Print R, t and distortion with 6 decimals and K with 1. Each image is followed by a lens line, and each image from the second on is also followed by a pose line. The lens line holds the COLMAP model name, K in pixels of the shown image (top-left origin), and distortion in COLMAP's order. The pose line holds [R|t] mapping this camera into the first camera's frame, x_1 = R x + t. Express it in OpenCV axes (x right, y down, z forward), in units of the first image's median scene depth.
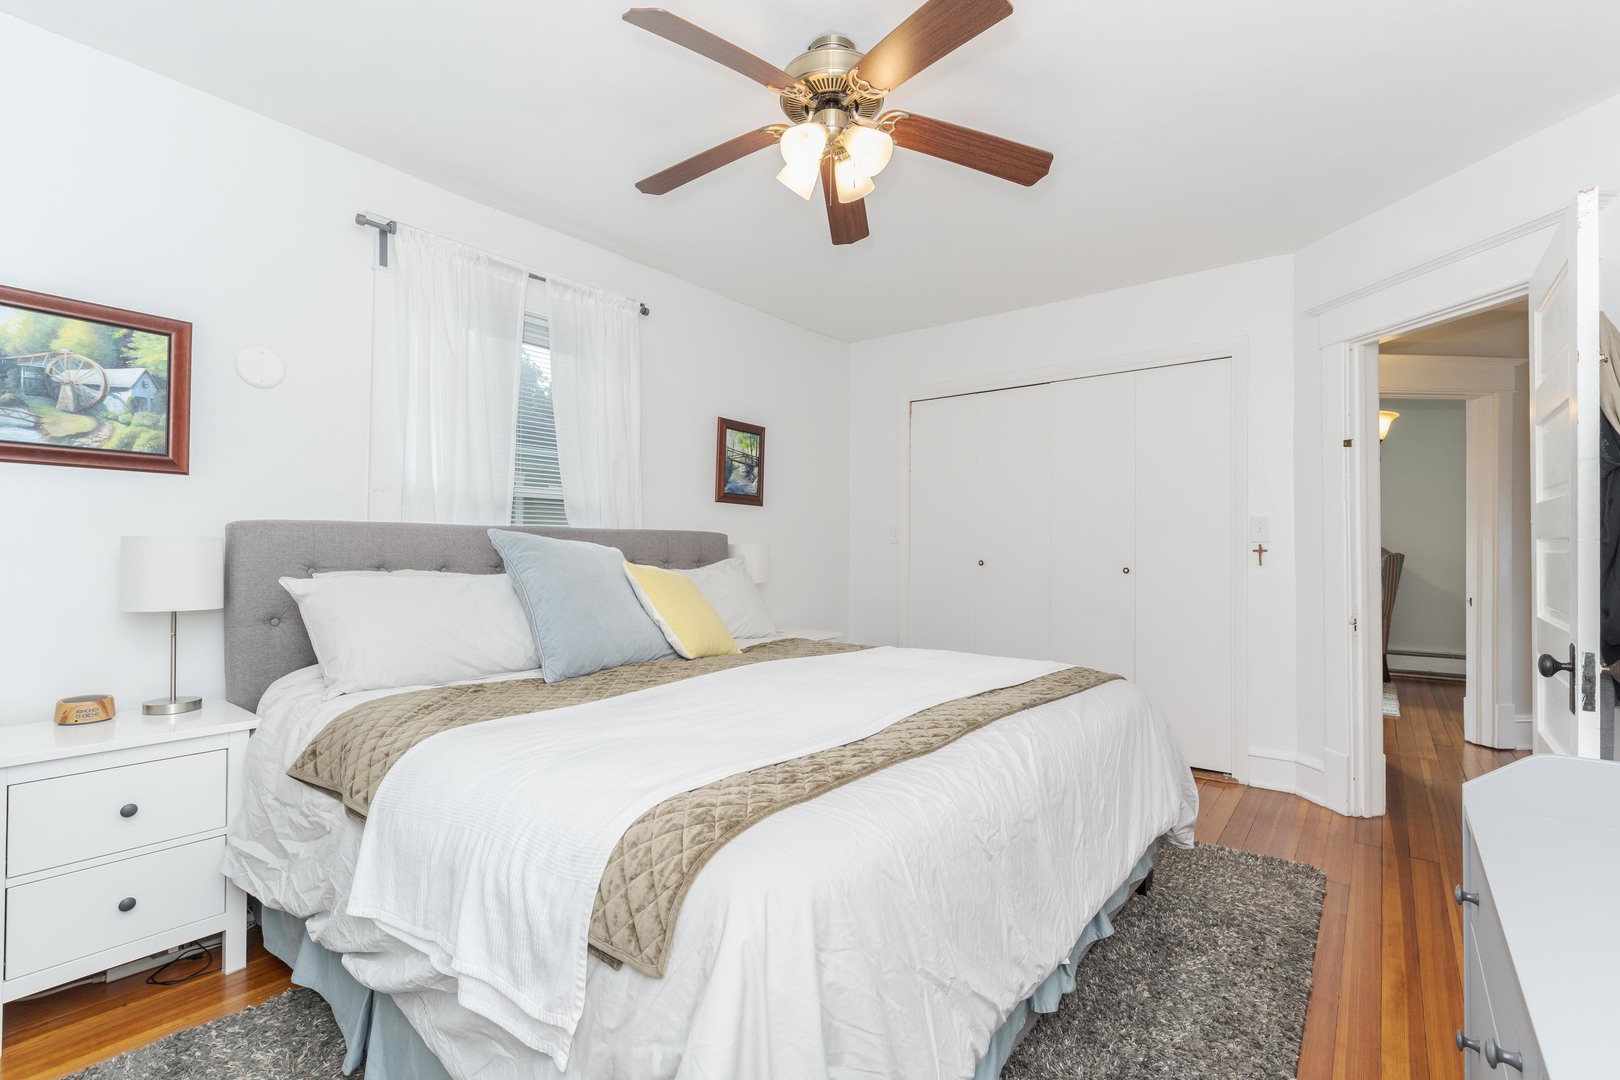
lens RADIAL K [[736.0, 0, 810.0], [0, 736.0, 540.0], [0, 0, 1]] dist [-0.010292, 0.000732]
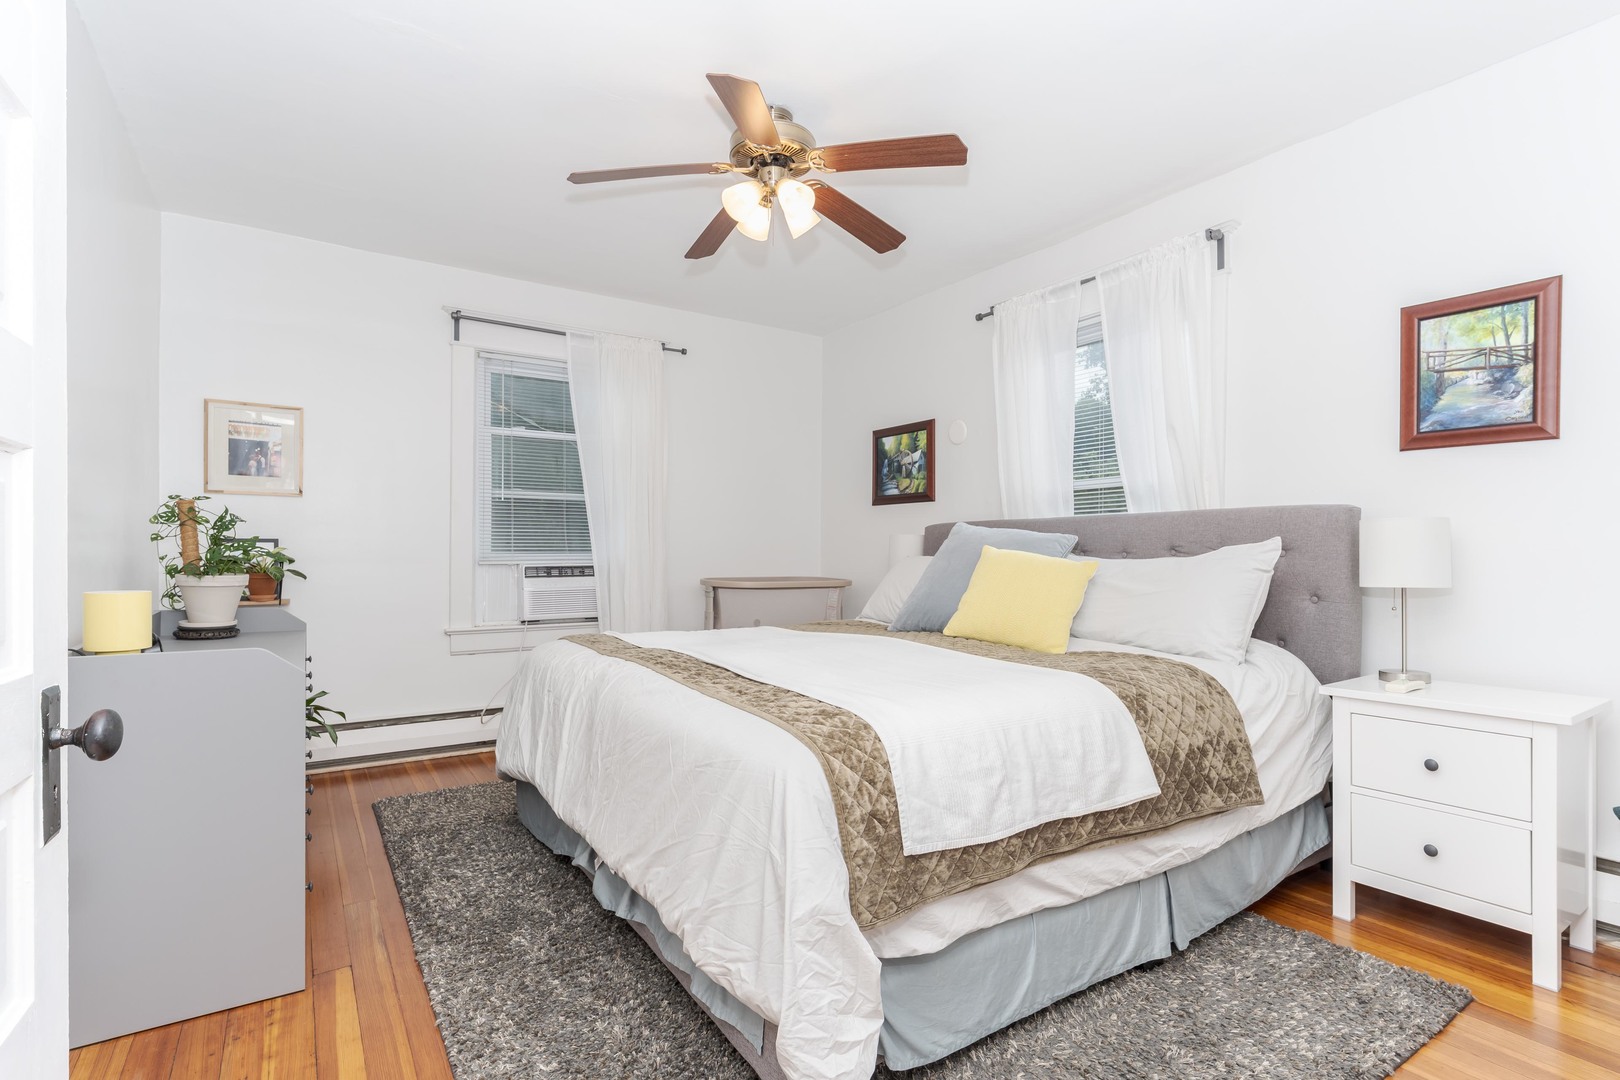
lens RADIAL K [[732.9, 0, 810.0], [0, 732.9, 540.0], [0, 0, 1]] dist [-0.009929, -0.000215]
pose [[-0.287888, 0.006246, -0.957644, 0.685920], [0.043243, 0.999044, -0.006484, 0.005169], [0.956687, -0.043278, -0.287883, 0.822568]]
